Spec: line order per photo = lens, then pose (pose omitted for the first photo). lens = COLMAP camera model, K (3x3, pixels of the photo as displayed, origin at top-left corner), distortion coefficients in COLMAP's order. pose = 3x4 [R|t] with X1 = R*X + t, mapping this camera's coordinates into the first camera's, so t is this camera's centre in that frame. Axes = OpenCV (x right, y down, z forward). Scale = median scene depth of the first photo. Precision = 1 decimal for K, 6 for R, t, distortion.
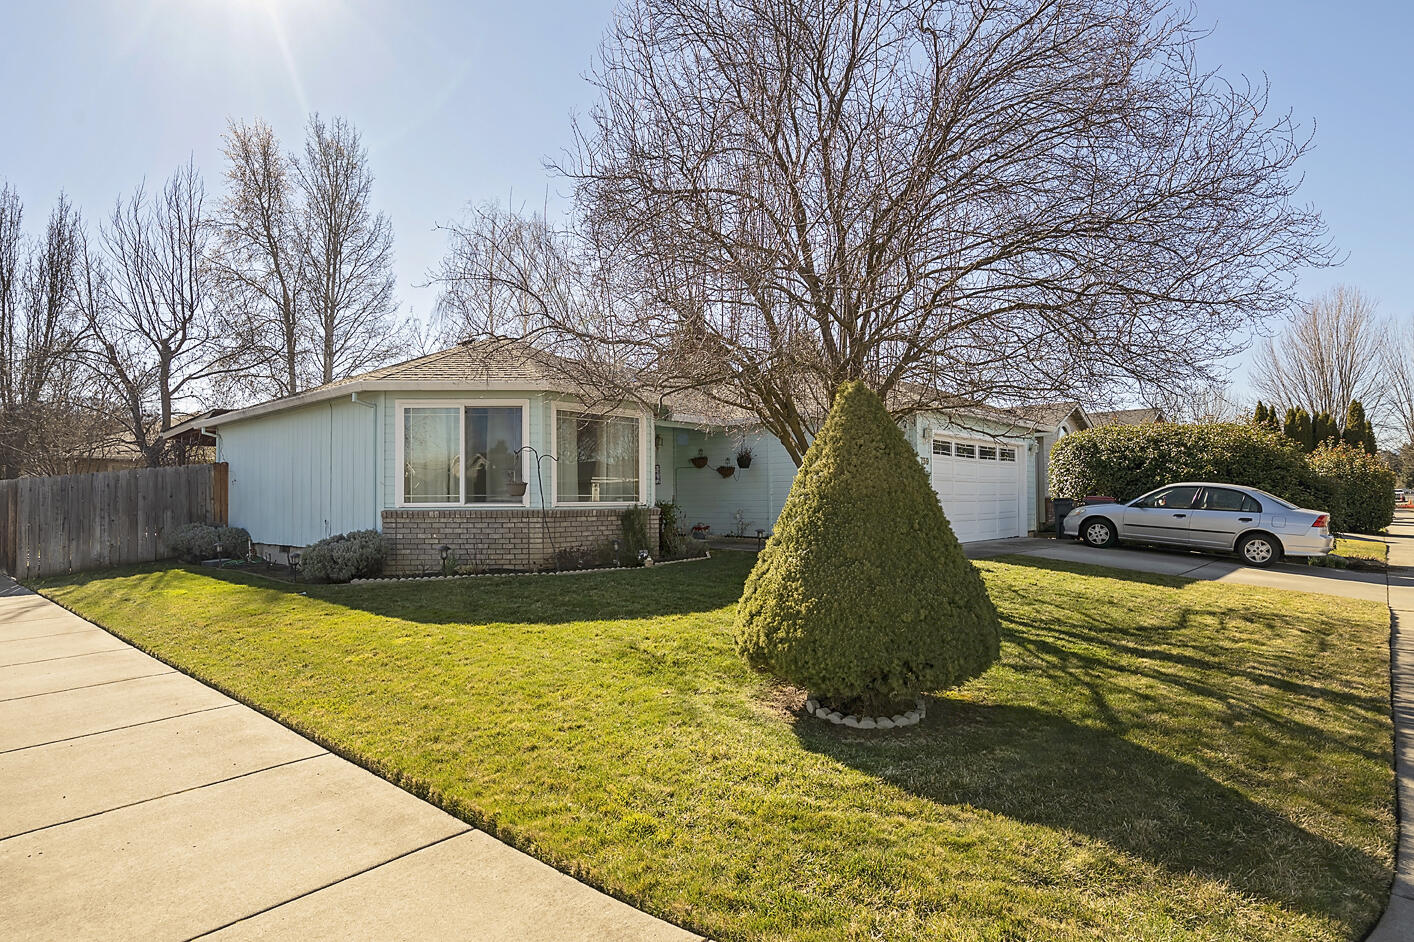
lens RADIAL K [[784.3, 0, 677.6], [0, 784.3, 474.7], [0, 0, 1]] dist [-0.015604, 0.000169]
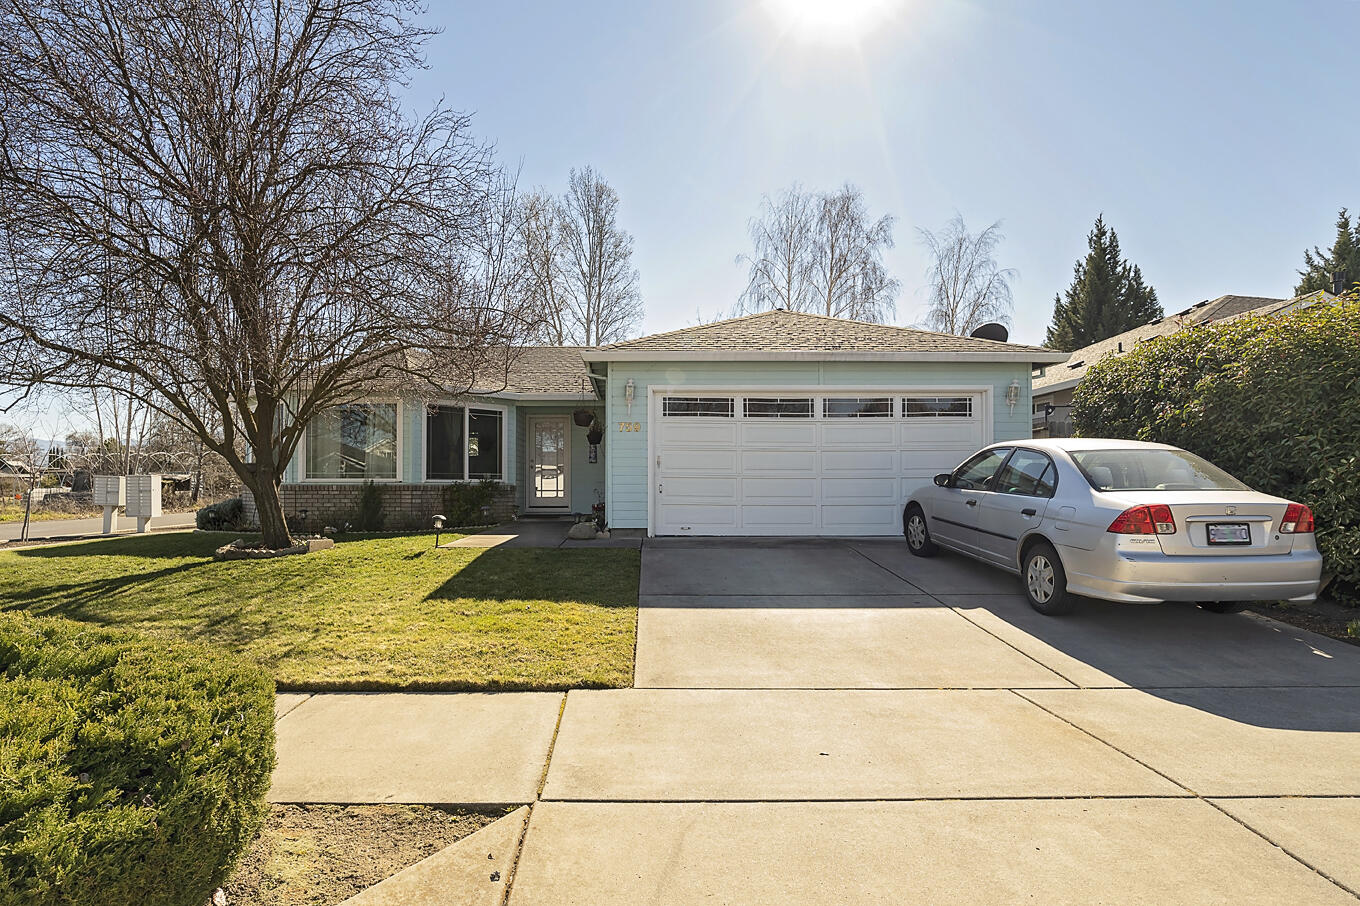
lens RADIAL K [[730.1, 0, 609.0], [0, 730.1, 488.0], [0, 0, 1]] dist [-0.000389, 0.000070]
pose [[0.651490, 0.004571, -0.758643, 0.842791], [0.018681, 0.999582, 0.022065, 0.026809], [0.758427, -0.028548, 0.651133, 0.485903]]
